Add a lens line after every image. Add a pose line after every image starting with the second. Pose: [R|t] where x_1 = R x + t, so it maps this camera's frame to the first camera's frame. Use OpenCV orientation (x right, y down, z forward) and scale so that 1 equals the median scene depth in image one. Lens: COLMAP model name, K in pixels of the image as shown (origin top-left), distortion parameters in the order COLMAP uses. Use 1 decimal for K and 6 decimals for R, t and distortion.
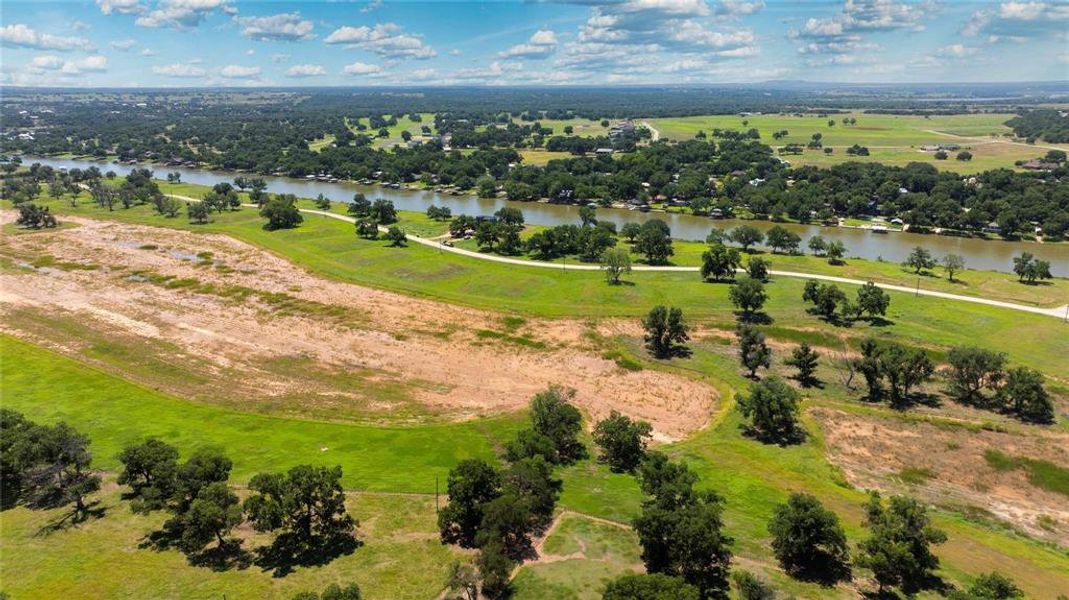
lens RADIAL K [[756.7, 0, 534.5], [0, 756.7, 300.0], [0, 0, 1]] dist [-0.012036, 0.001248]
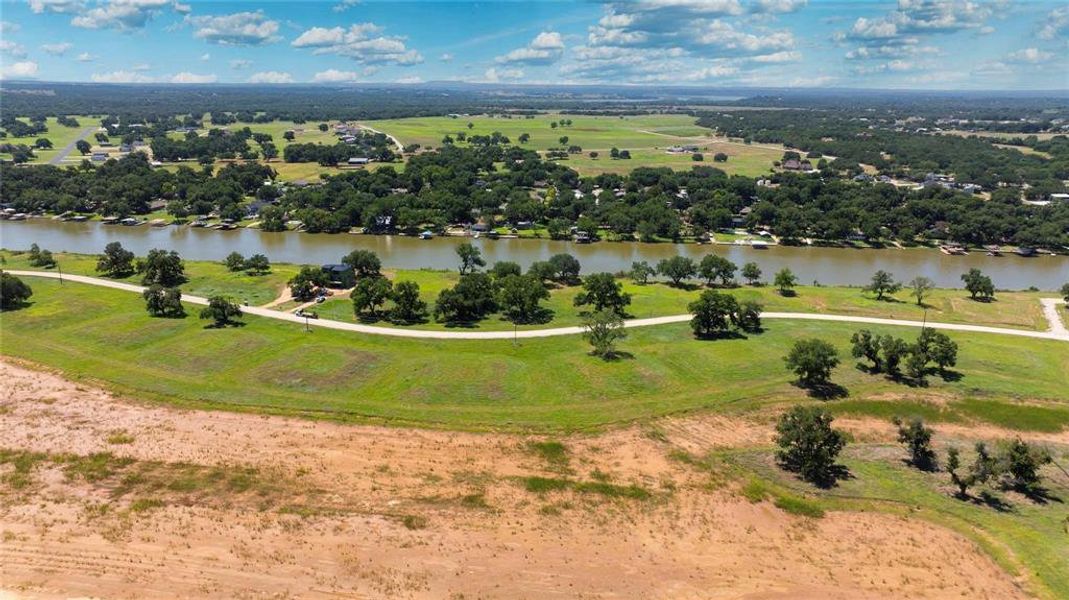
lens RADIAL K [[756.7, 0, 534.5], [0, 756.7, 300.0], [0, 0, 1]] dist [-0.012036, 0.001248]
pose [[0.908967, -0.100132, 0.404664, -0.146824], [0.099858, 0.994762, 0.021845, -0.058423], [-0.404732, 0.020552, 0.914204, 0.203006]]
